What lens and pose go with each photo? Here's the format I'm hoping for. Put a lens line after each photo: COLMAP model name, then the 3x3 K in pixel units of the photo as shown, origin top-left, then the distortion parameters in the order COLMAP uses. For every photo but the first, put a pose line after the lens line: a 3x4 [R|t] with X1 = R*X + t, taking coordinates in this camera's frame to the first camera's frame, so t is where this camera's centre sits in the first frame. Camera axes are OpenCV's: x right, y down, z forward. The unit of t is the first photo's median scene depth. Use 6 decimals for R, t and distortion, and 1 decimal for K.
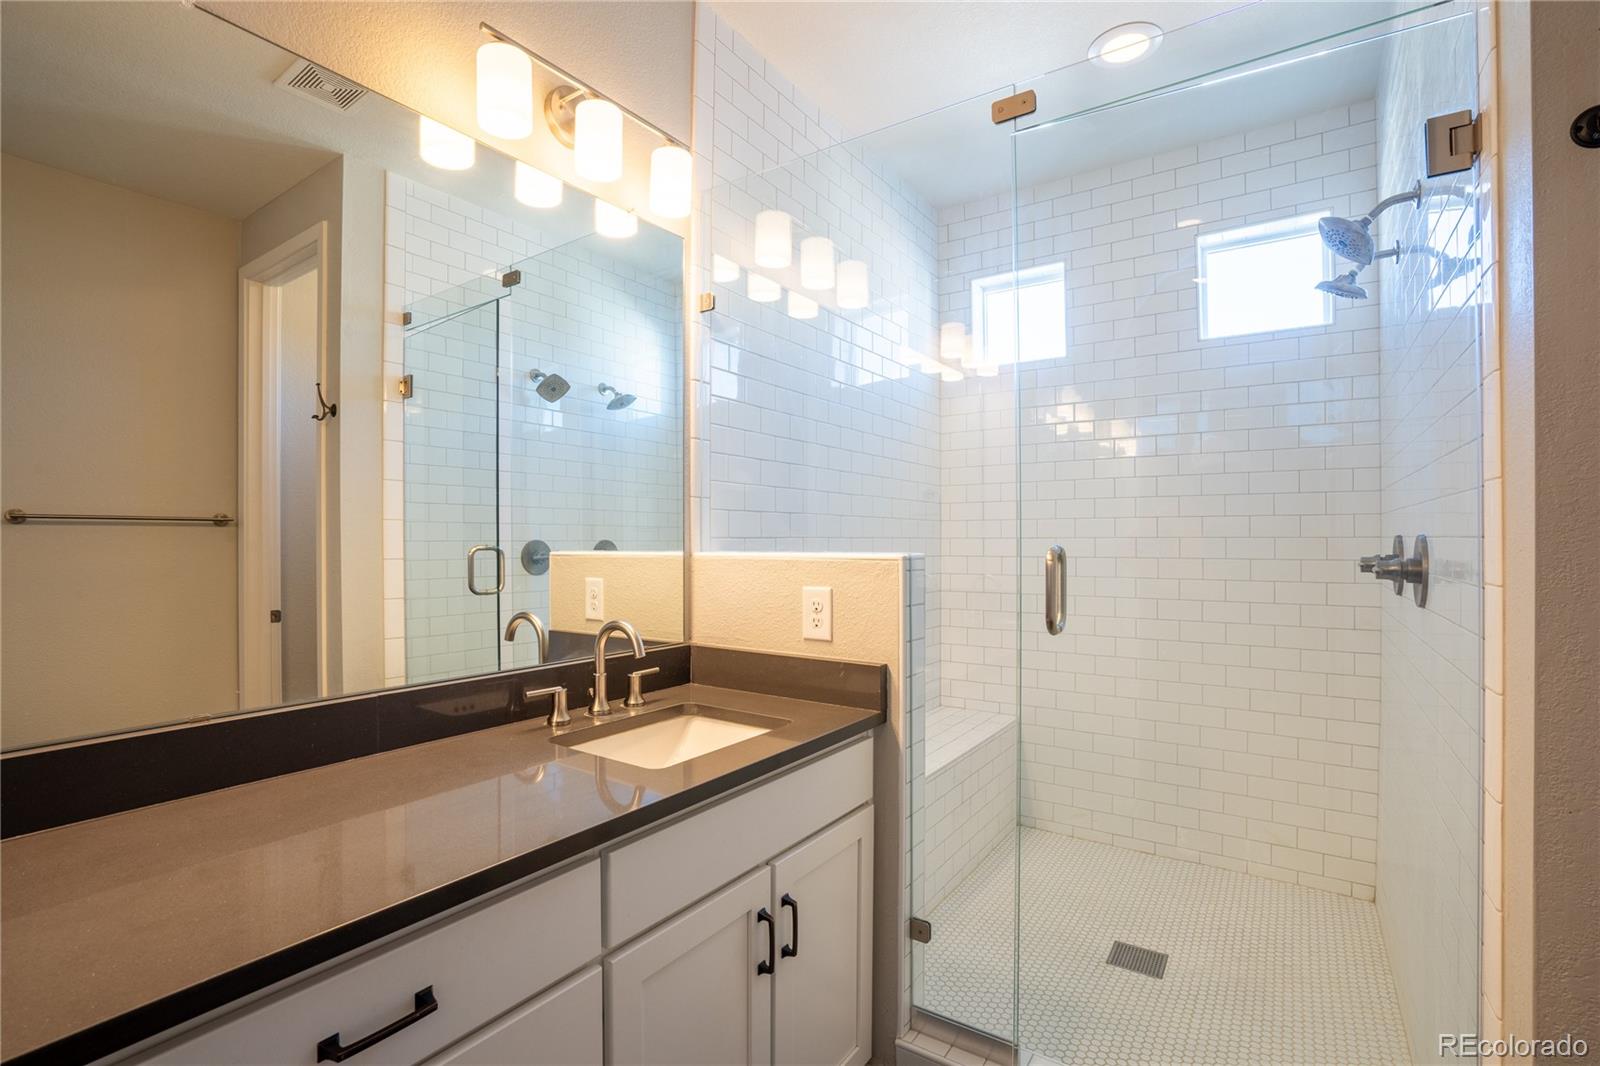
lens RADIAL K [[740.4, 0, 807.3], [0, 740.4, 538.9], [0, 0, 1]] dist [-0.055080, 0.023581]
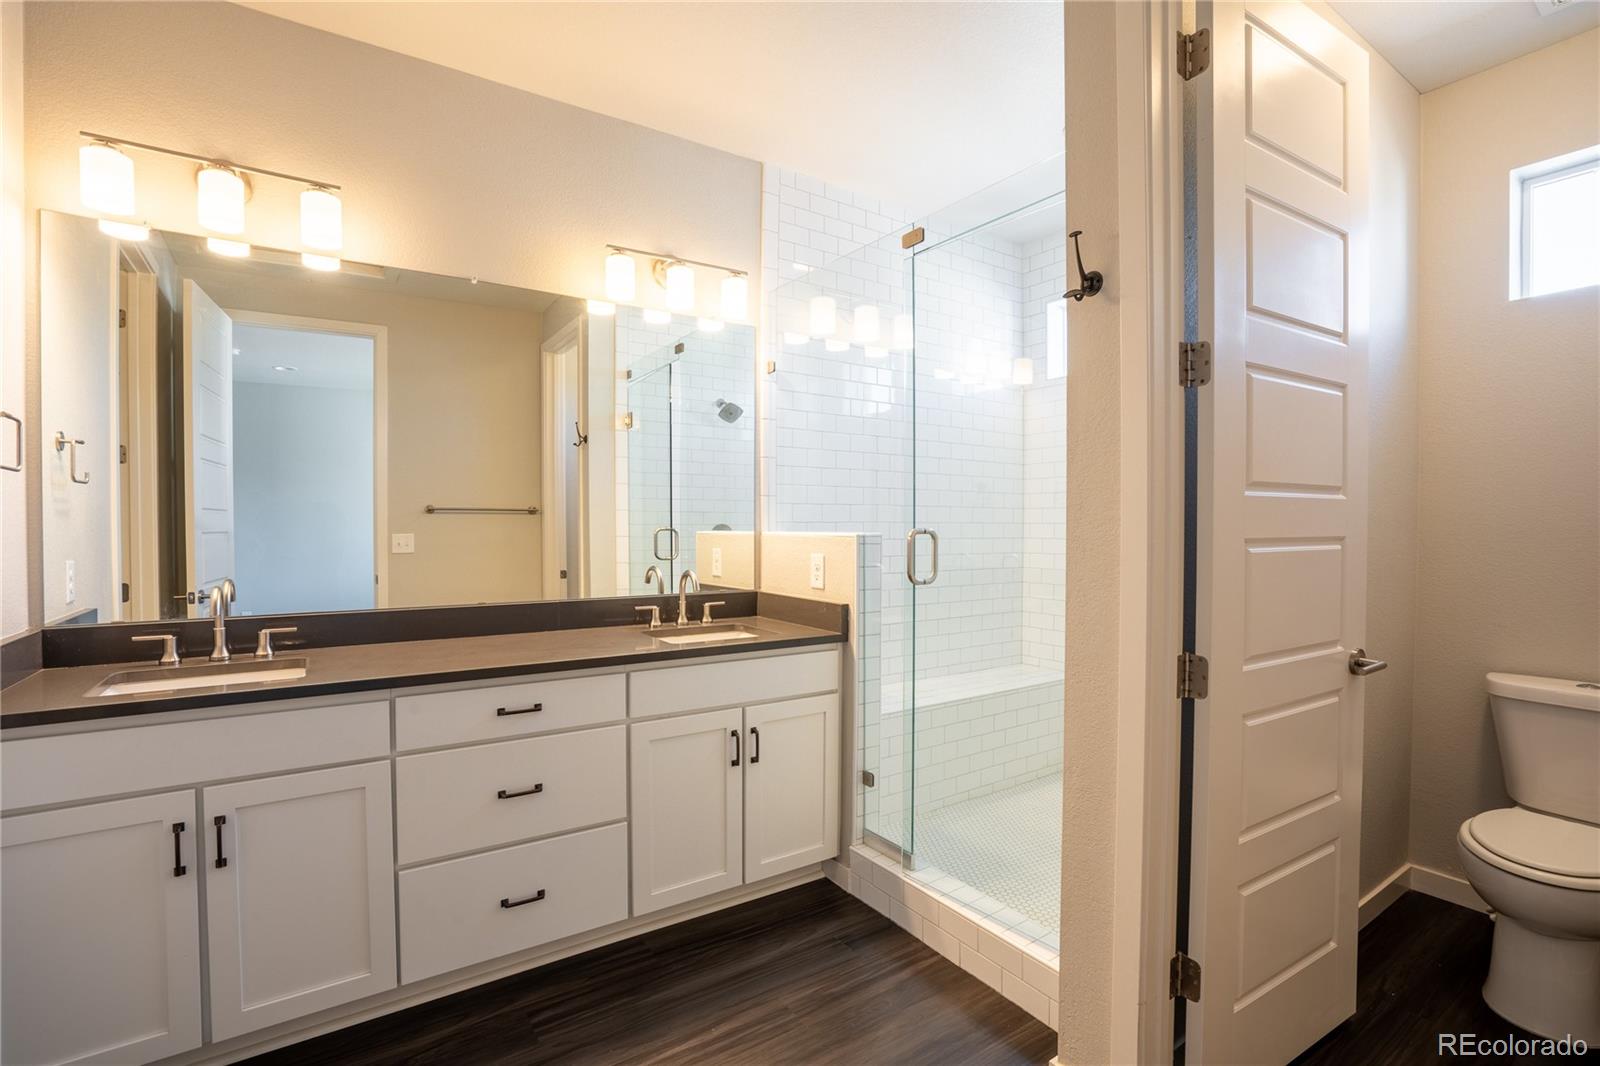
lens RADIAL K [[740.4, 0, 807.3], [0, 740.4, 538.9], [0, 0, 1]] dist [-0.055080, 0.023581]
pose [[0.930812, 0.009806, -0.365368, 0.541142], [-0.002242, 0.999774, 0.021122, 0.000171], [0.365492, -0.018842, 0.930624, -0.432418]]
